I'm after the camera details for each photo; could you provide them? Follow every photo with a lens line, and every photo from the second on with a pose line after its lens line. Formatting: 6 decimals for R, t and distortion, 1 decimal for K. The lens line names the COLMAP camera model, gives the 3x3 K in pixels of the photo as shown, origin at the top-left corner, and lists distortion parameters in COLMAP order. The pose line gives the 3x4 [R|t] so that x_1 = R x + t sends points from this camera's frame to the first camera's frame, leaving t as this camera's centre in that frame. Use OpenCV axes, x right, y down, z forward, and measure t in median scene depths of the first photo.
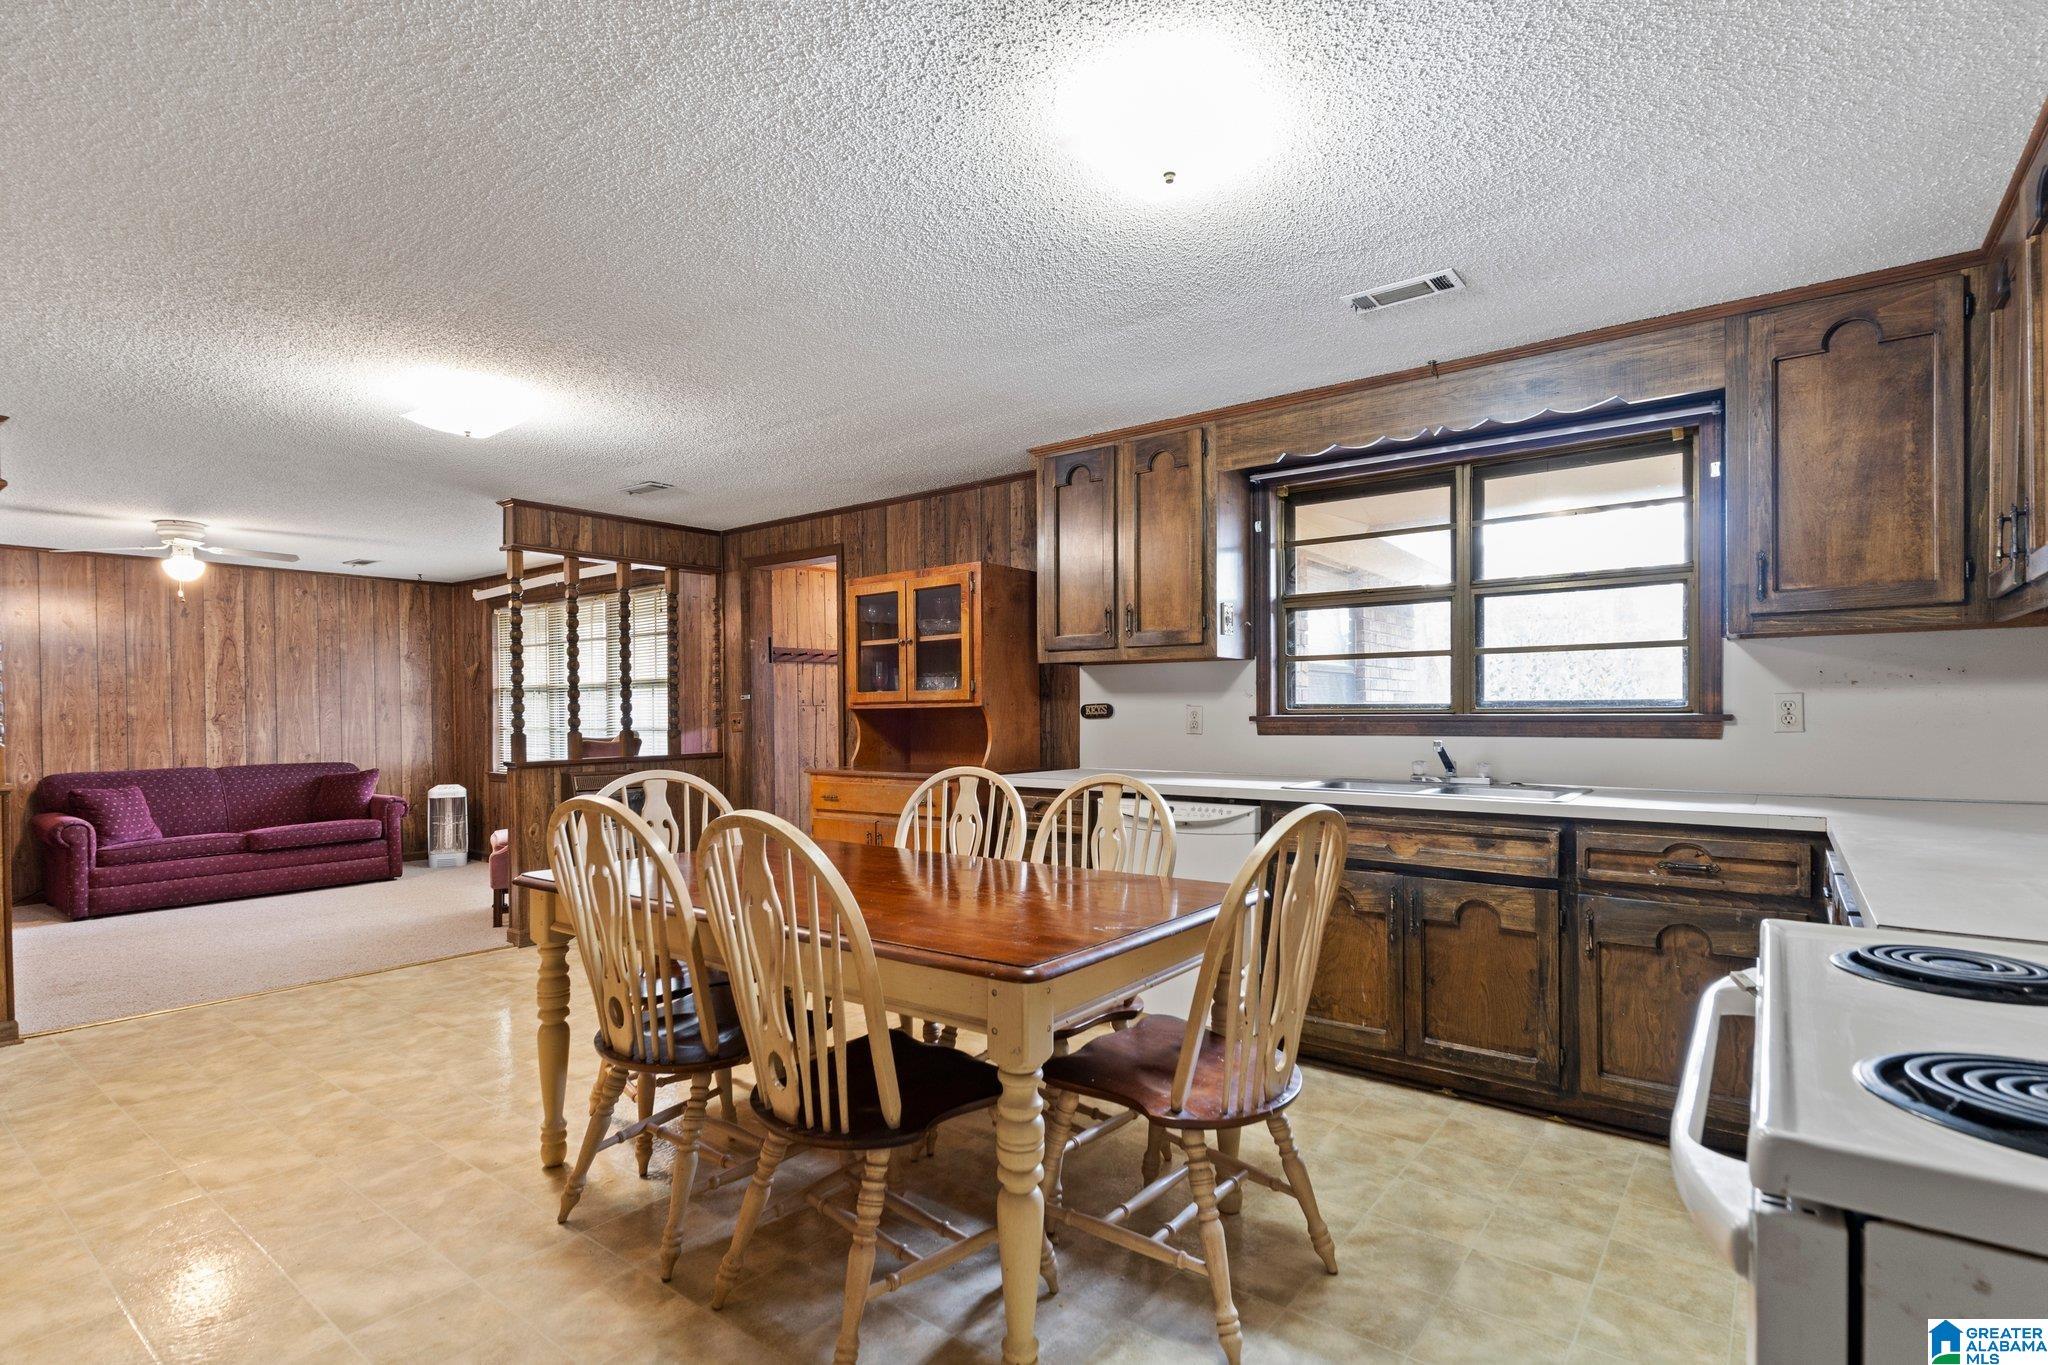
lens RADIAL K [[973.8, 0, 1080.9], [0, 973.8, 727.4], [0, 0, 1]] dist [0.010461, -0.002303]
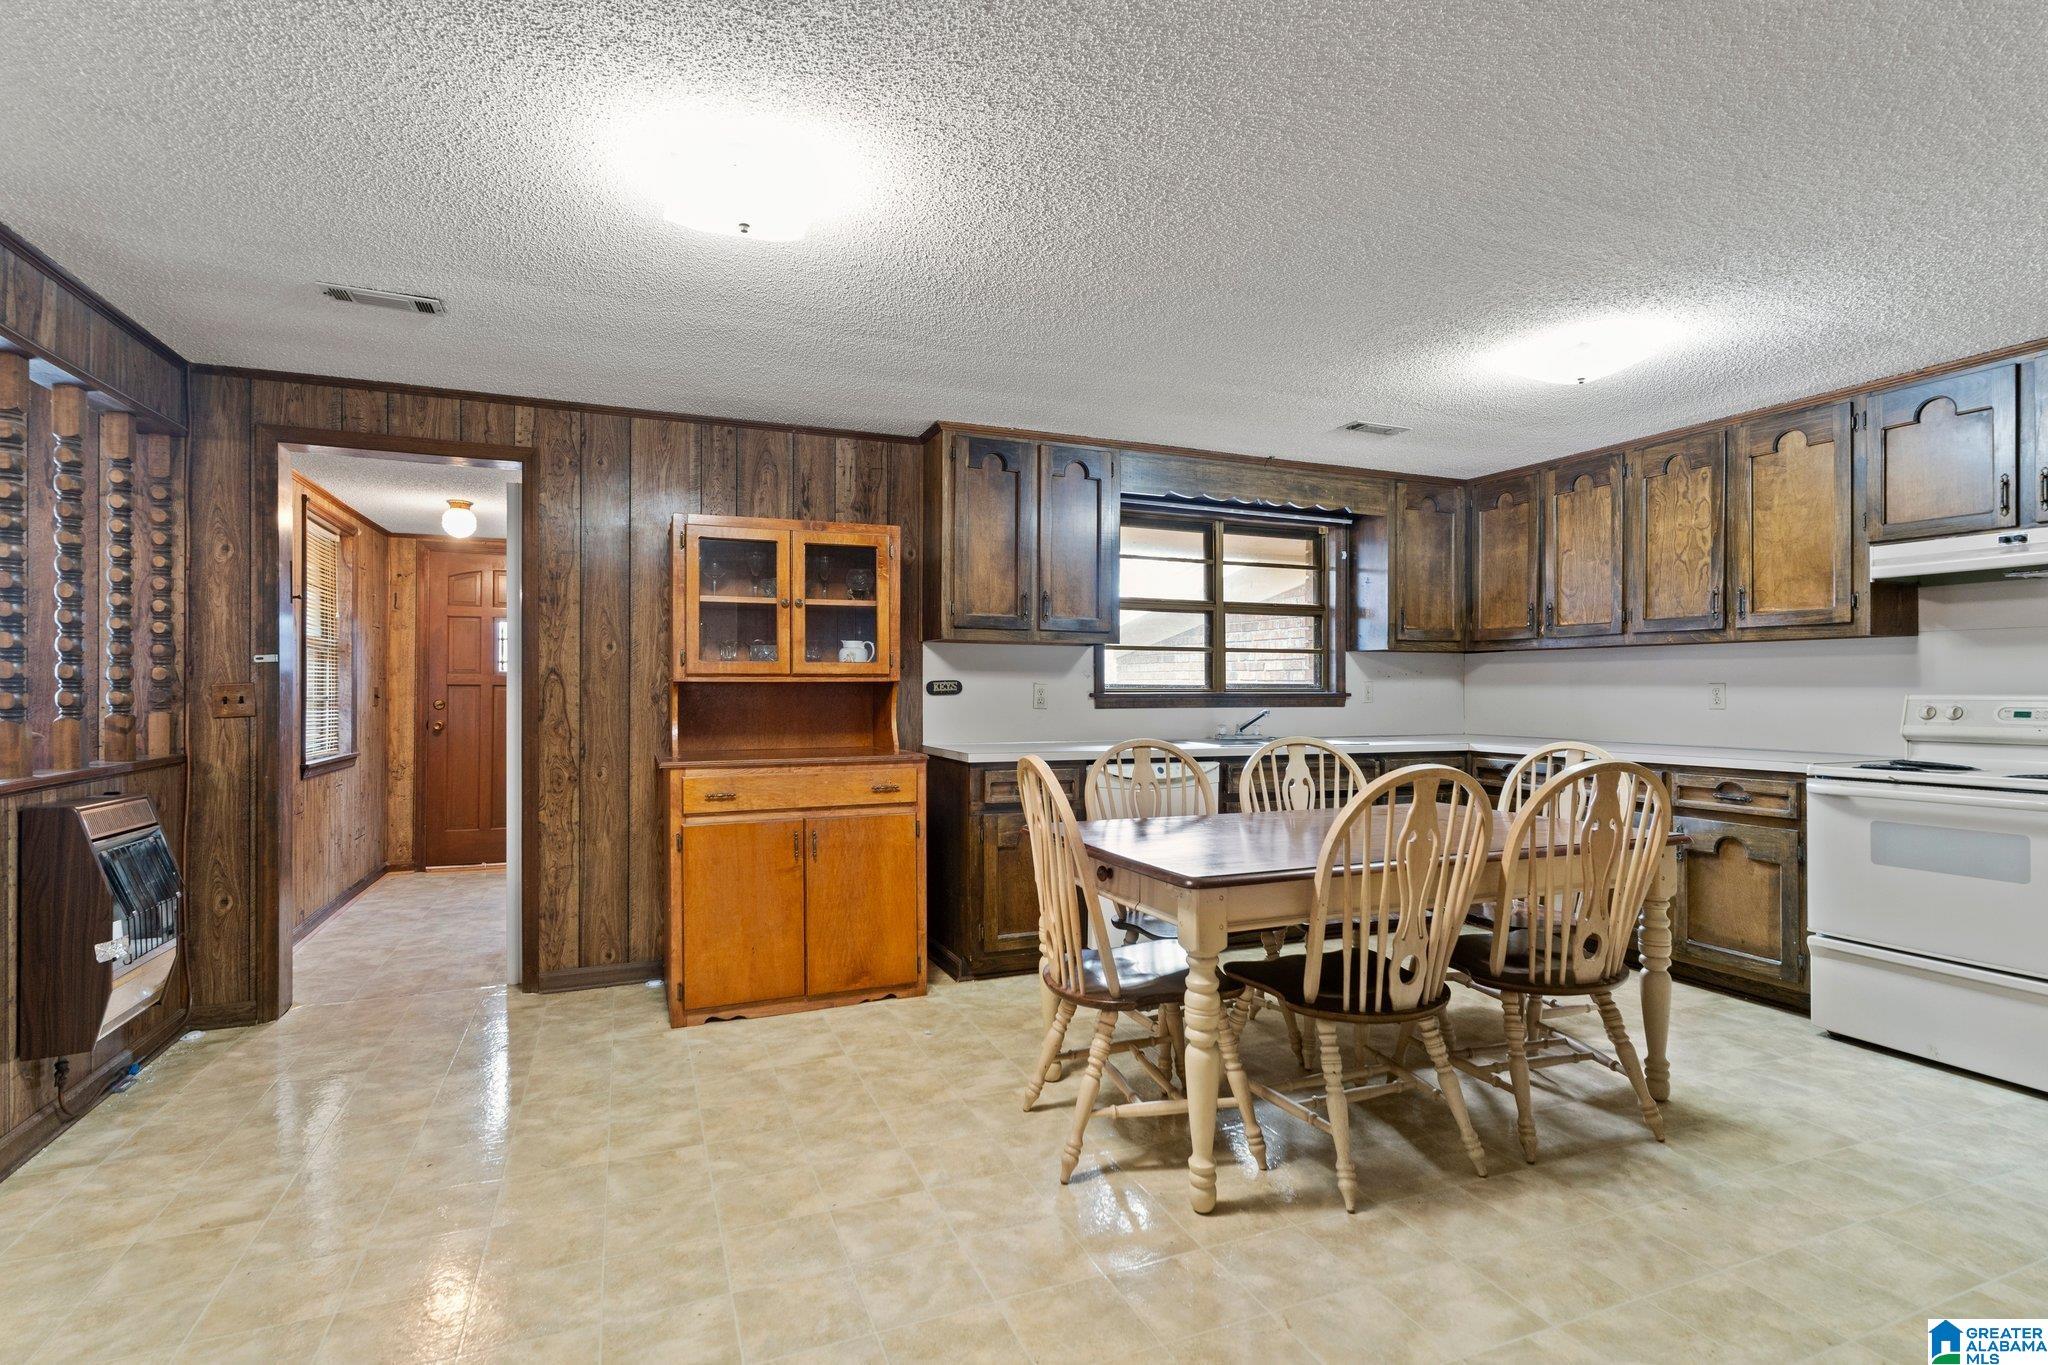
lens RADIAL K [[973.8, 0, 1021.7], [0, 973.8, 680.1], [0, 0, 1]] dist [0.010461, -0.002303]
pose [[0.521663, 0.017088, 0.852980, -0.918498], [0.009205, 0.999628, -0.025656, 0.002048], [-0.853102, 0.021235, 0.521312, 0.458507]]
